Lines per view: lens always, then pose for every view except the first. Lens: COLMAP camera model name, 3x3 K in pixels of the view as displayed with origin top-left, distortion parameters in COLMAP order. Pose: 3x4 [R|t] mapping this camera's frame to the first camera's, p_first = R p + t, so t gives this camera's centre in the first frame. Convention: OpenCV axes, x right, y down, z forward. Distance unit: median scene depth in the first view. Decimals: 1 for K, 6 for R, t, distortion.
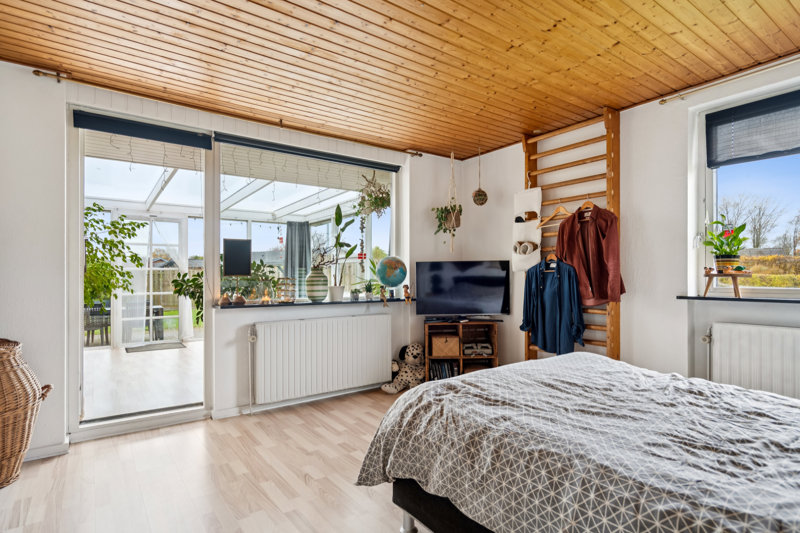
lens RADIAL K [[428.7, 0, 400.0], [0, 428.7, 266.5], [0, 0, 1]] dist [0.001564, 0.000381]
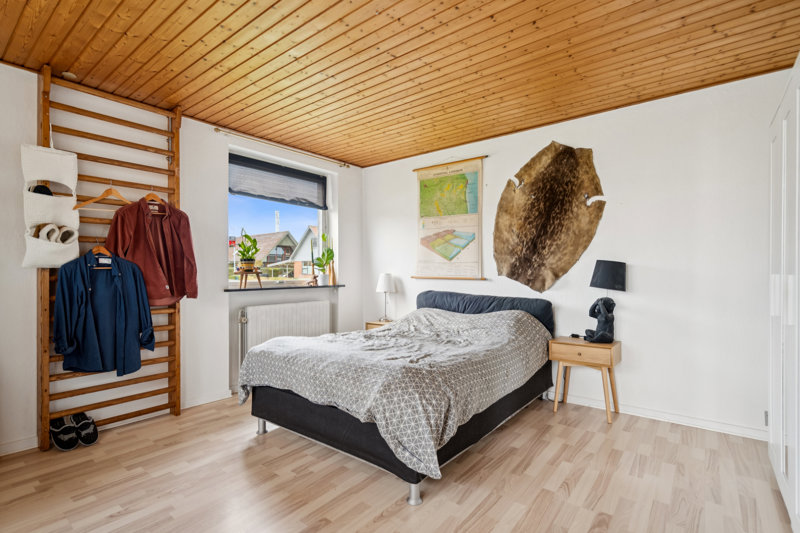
lens RADIAL K [[386.0, 0, 400.0], [0, 386.0, 266.5], [0, 0, 1]] dist [-0.001116, -0.000199]
pose [[-0.282535, 0.018962, 0.959070, -0.510036], [-0.014957, 0.999596, -0.024169, 0.017764], [-0.959140, -0.021174, -0.282137, 0.720251]]
